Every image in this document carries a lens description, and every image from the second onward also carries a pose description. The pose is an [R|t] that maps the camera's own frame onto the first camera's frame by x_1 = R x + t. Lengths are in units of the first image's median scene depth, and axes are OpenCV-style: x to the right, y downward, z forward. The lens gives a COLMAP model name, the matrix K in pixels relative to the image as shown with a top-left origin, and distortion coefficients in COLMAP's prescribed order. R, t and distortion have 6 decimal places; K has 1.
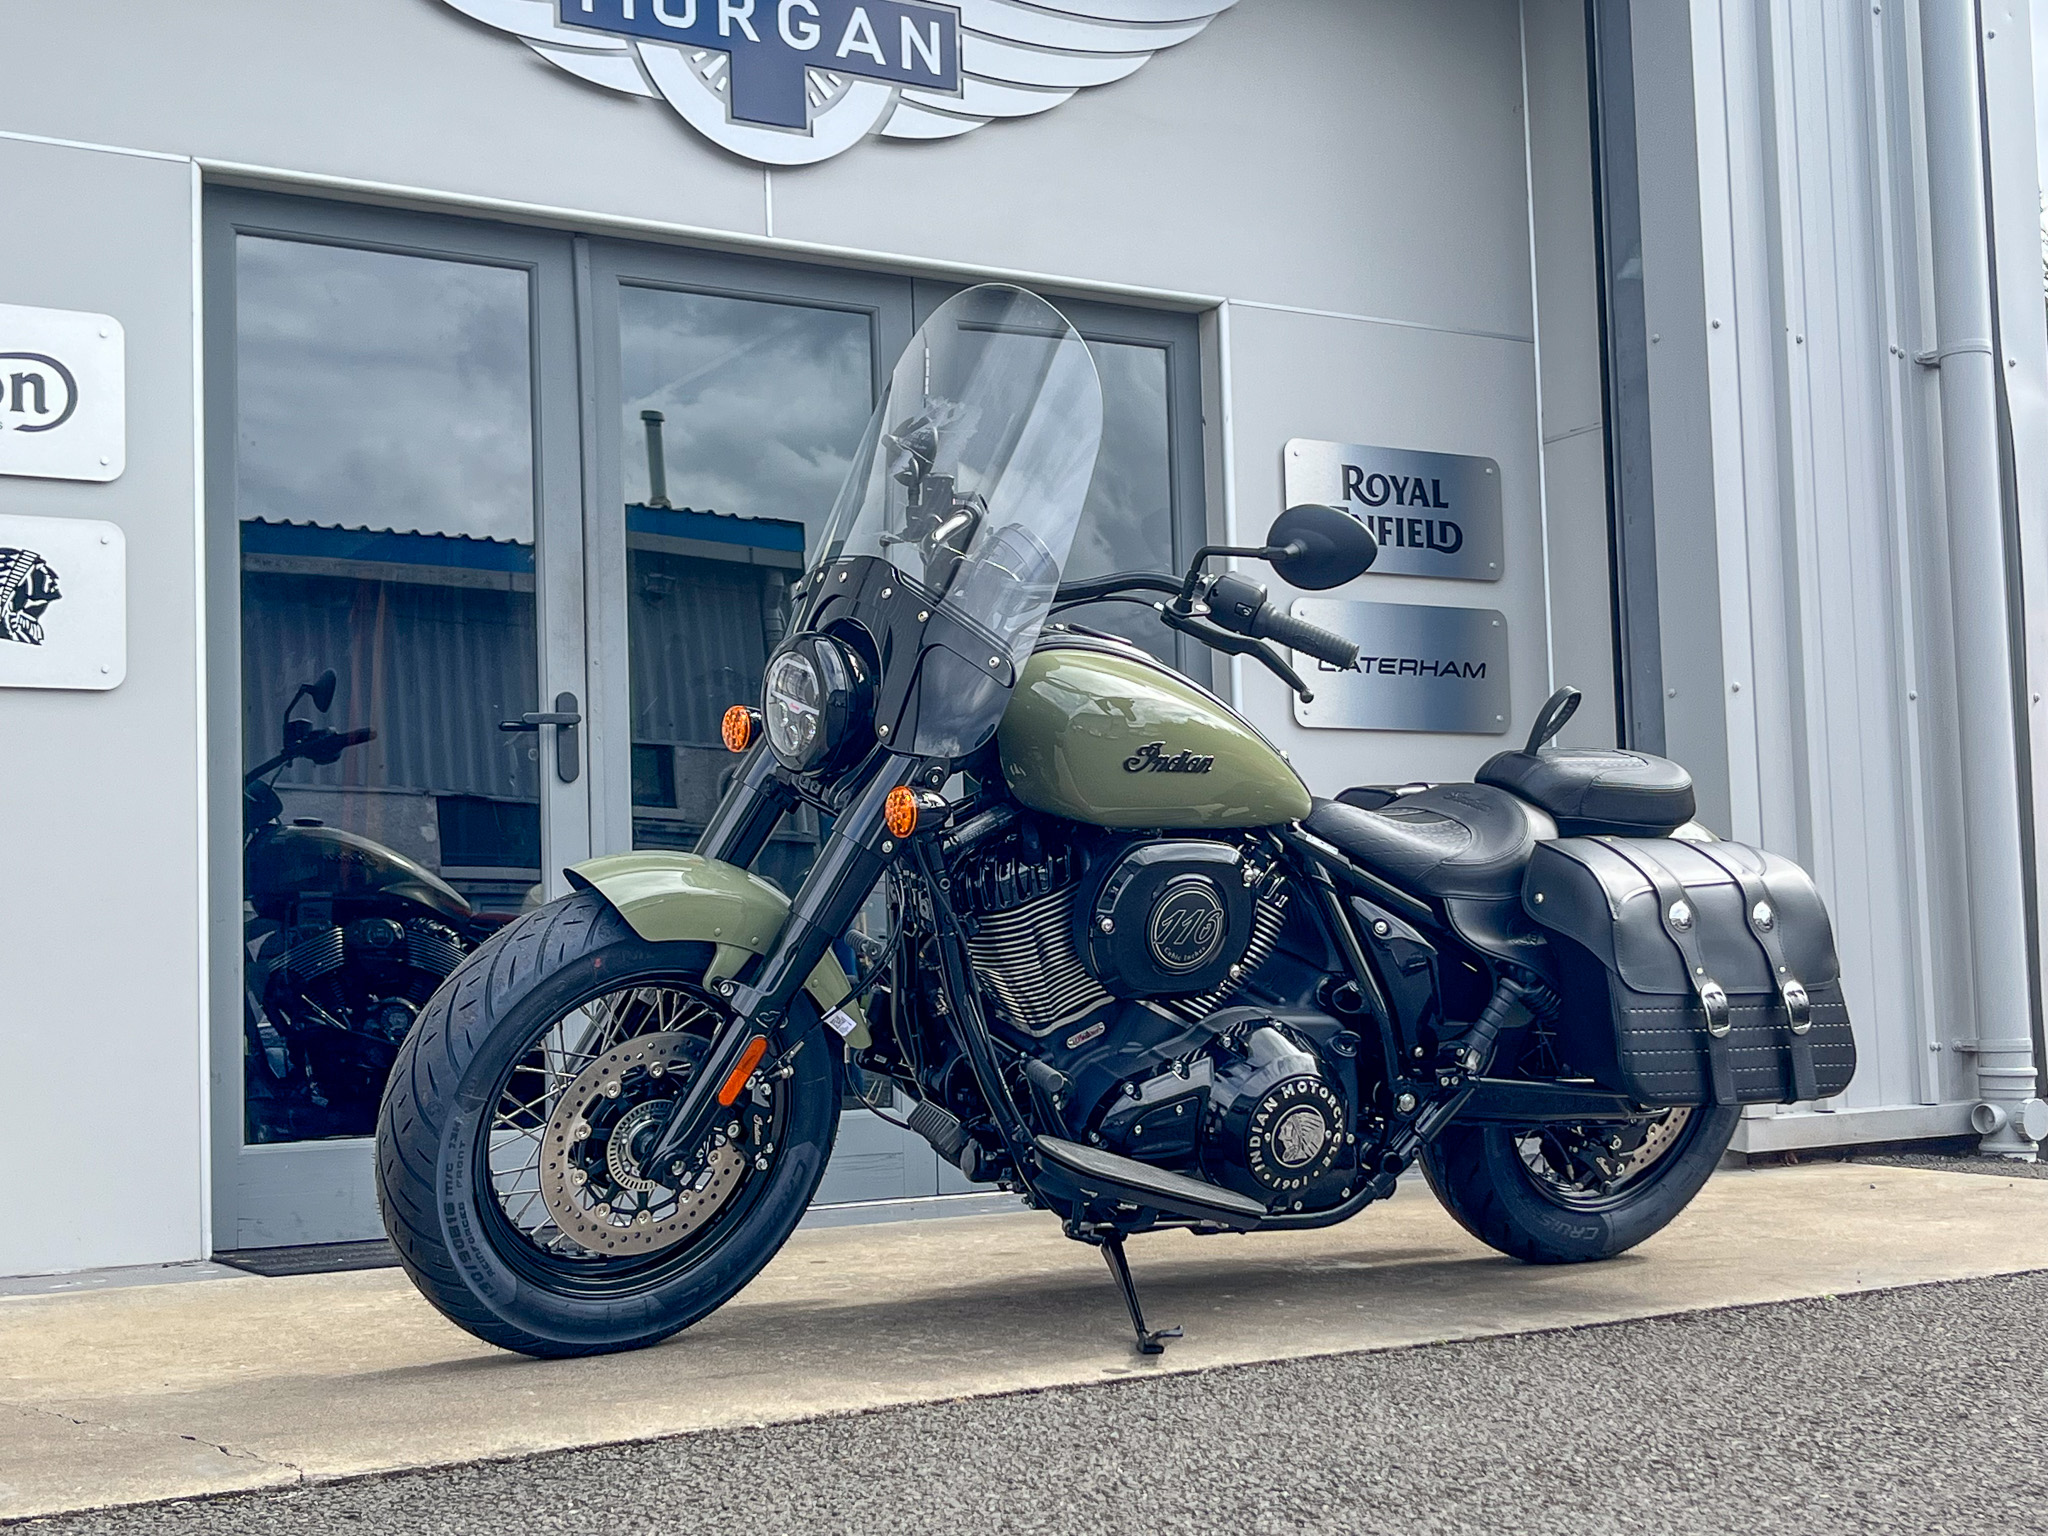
lens RADIAL K [[2583.2, 0, 1024.0], [0, 2583.2, 768.0], [0, 0, 1]] dist [0.086326, -0.047111]
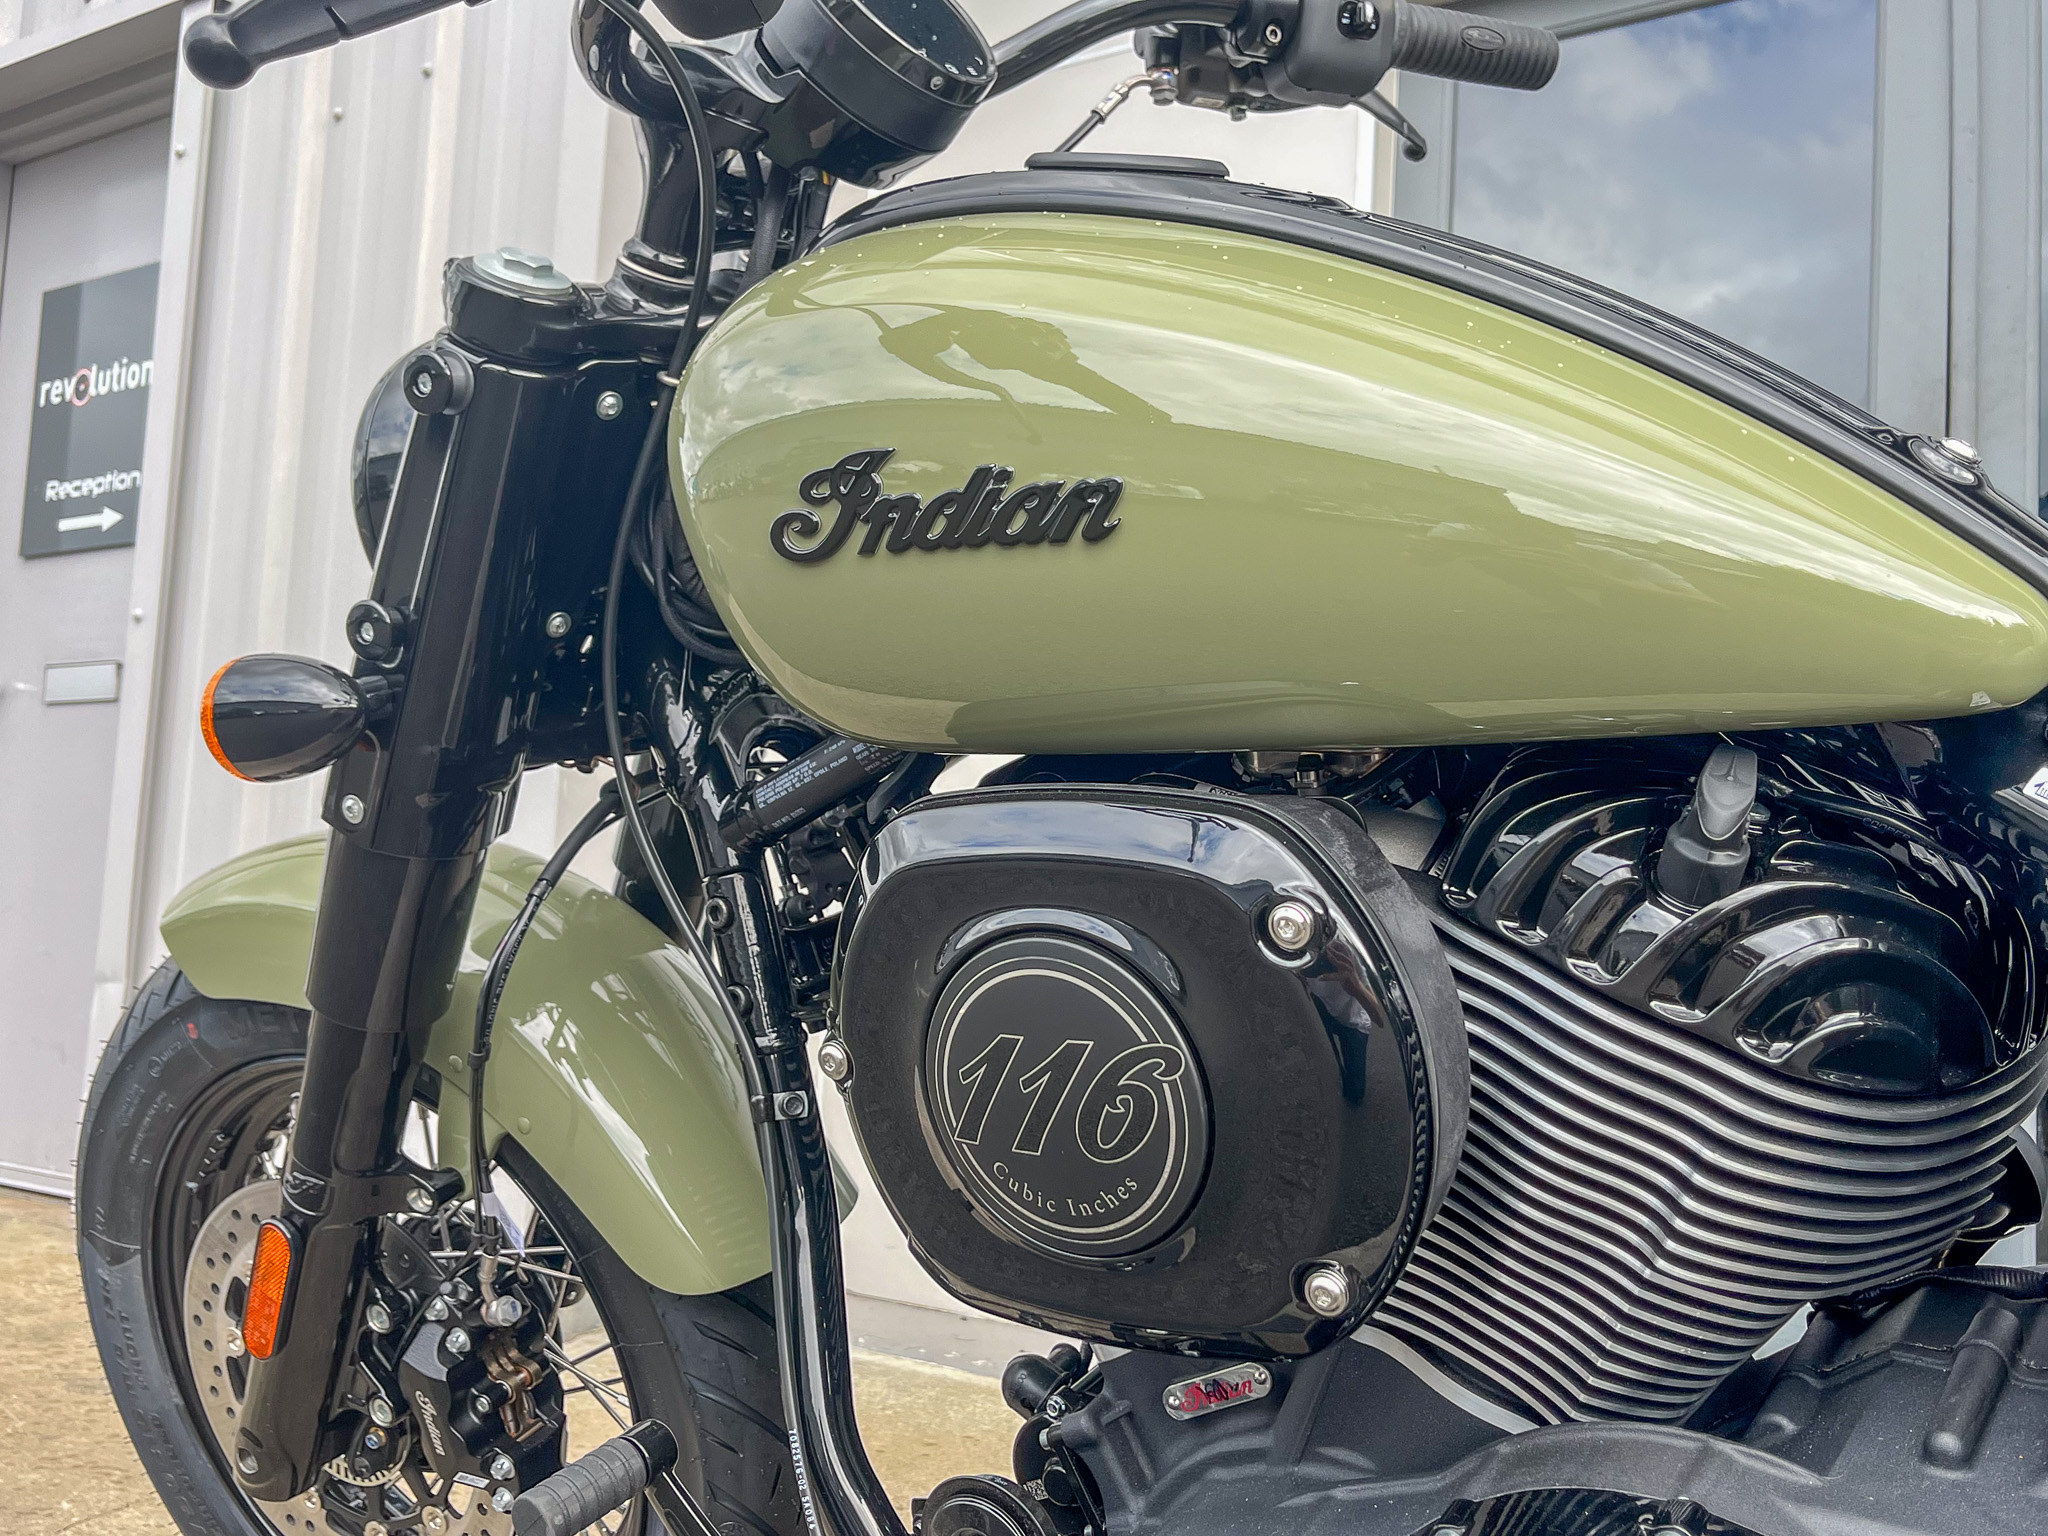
lens RADIAL K [[1971.9, 0, 1024.0], [0, 1971.9, 768.0], [0, 0, 1]] dist [0.069914, -0.072698]
pose [[0.411627, -0.031845, -0.910796, 0.238903], [0.012174, 0.999492, -0.029444, 0.029129], [0.911271, 0.001032, 0.411806, 0.835477]]
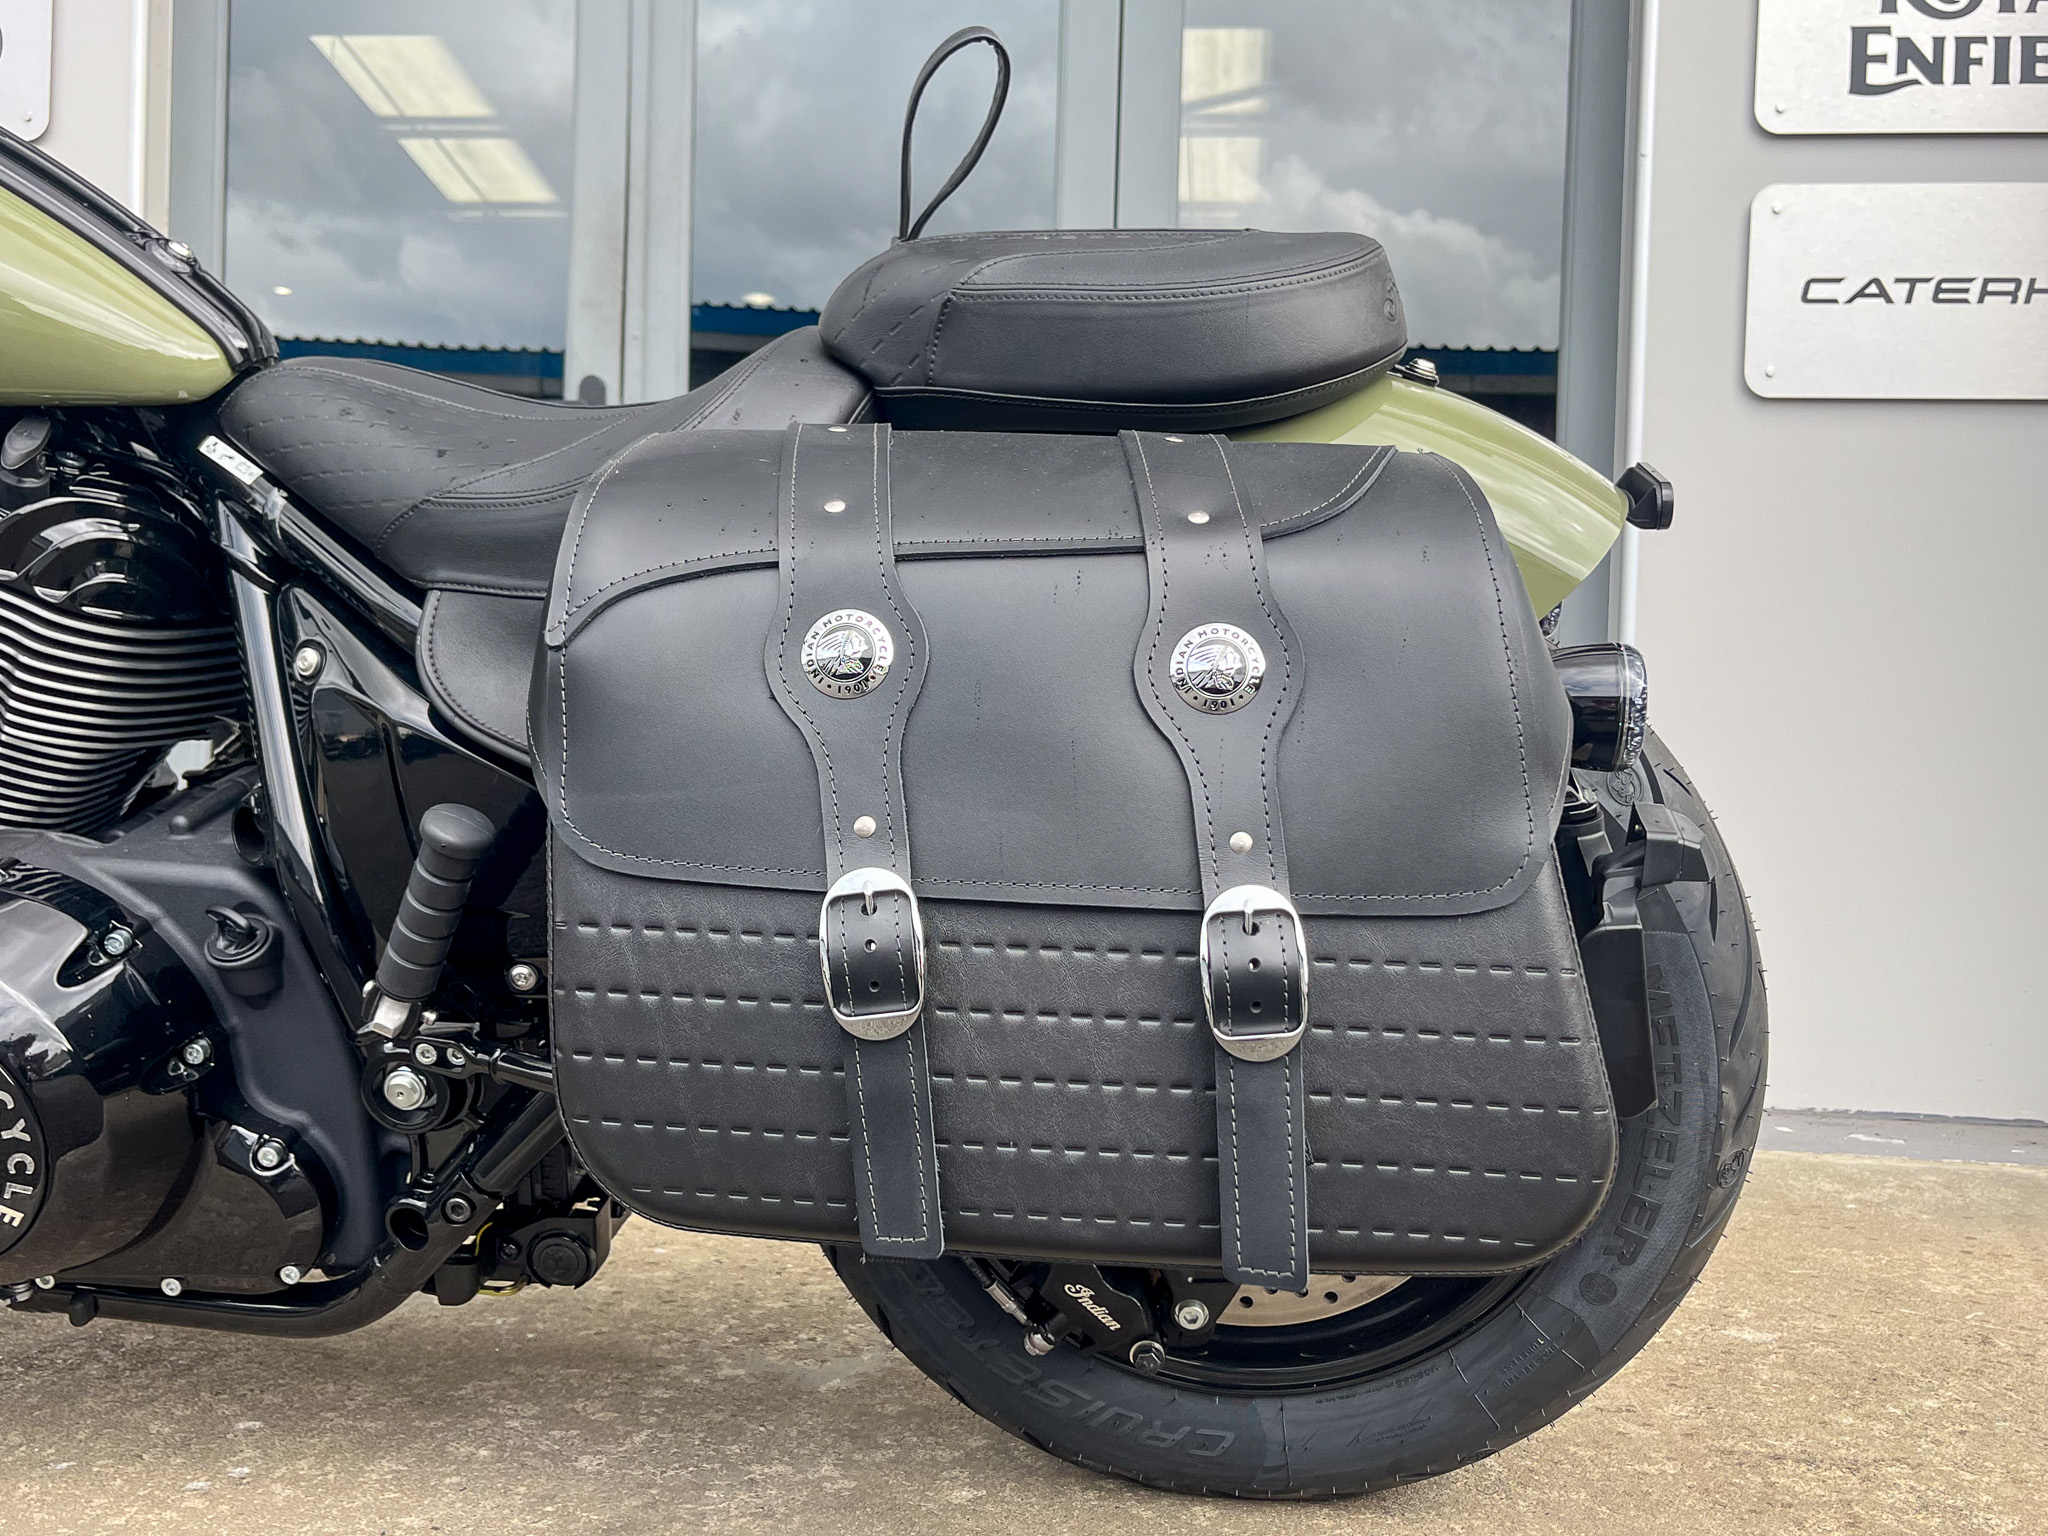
lens RADIAL K [[1973.4, 0, 1024.0], [0, 1973.4, 768.0], [0, 0, 1]] dist [0.020205, -0.010992]
pose [[0.791670, 0.057892, -0.608200, 0.416844], [-0.004175, 0.995990, 0.089370, 0.049456], [0.610935, -0.068212, 0.788737, 0.817569]]
